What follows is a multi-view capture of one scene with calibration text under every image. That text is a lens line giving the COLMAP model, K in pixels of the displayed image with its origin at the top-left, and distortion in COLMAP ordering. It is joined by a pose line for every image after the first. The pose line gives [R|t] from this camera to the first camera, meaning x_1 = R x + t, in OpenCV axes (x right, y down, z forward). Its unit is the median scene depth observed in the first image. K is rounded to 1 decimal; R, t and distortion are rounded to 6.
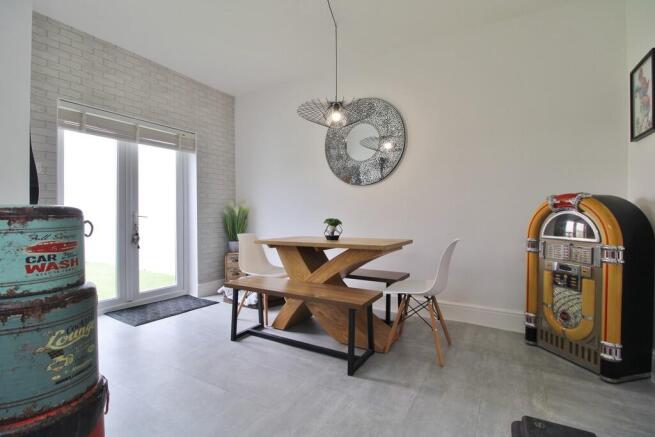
lens RADIAL K [[302.8, 0, 324.1], [0, 302.8, 217.0], [0, 0, 1]] dist [-0.004554, -0.009020]
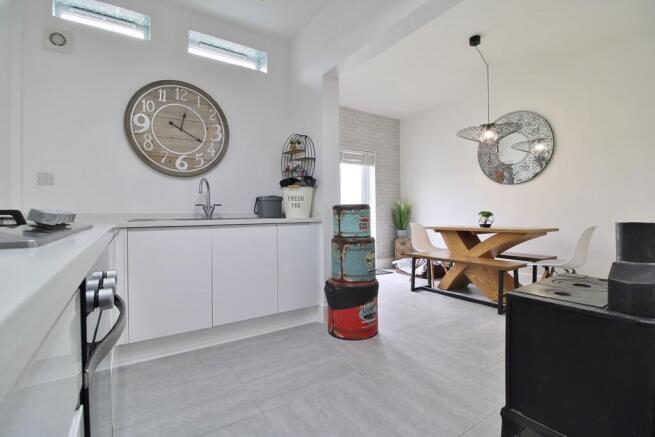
lens RADIAL K [[302.8, 0, 325.6], [0, 302.8, 213.9], [0, 0, 1]] dist [-0.004554, -0.009020]
pose [[0.901439, -0.000636, -0.432906, -0.031629], [0.000242, 1.000000, -0.000964, 0.017370], [0.432907, 0.000764, 0.901438, -0.517665]]
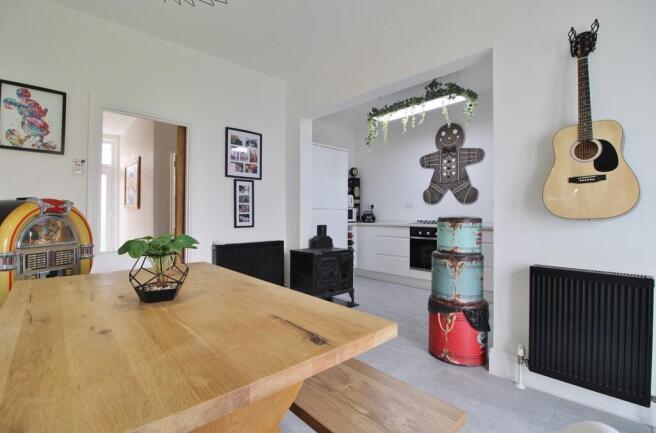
lens RADIAL K [[303.3, 0, 325.9], [0, 303.3, 214.9], [0, 0, 1]] dist [-0.004554, -0.009020]
pose [[-0.957697, 0.002209, 0.287768, -0.251079], [0.002087, 0.999998, -0.000732, -0.016513], [-0.287769, -0.000101, -0.957700, 1.291604]]
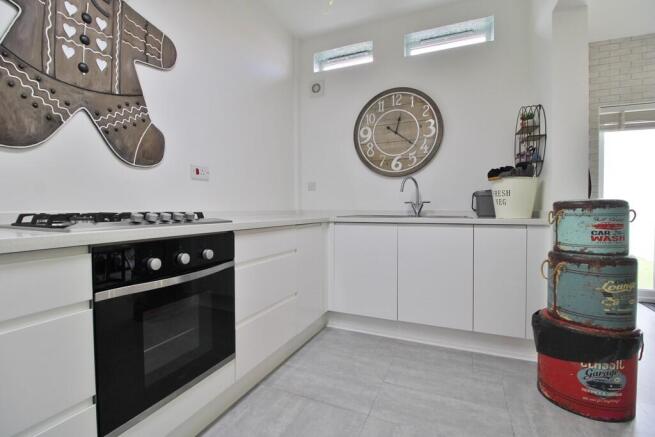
lens RADIAL K [[302.8, 0, 327.3], [0, 302.8, 214.2], [0, 0, 1]] dist [-0.004554, -0.009020]
pose [[0.132949, 0.025581, -0.990793, 0.146580], [-0.005280, 0.999671, 0.025102, 0.002689], [0.991109, 0.001894, 0.133040, -0.218207]]
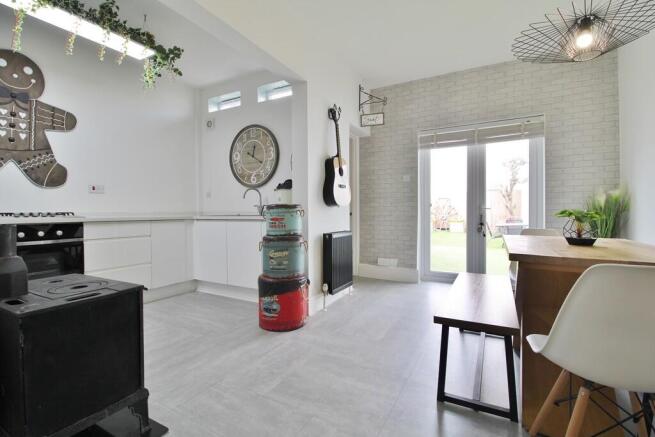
lens RADIAL K [[302.8, 0, 328.0], [0, 302.8, 215.0], [0, 0, 1]] dist [-0.004554, -0.009020]
pose [[0.036985, 0.019174, -0.999132, 0.631311], [-0.001131, 0.999816, 0.019145, 0.003003], [0.999315, 0.000422, 0.036999, 0.473801]]
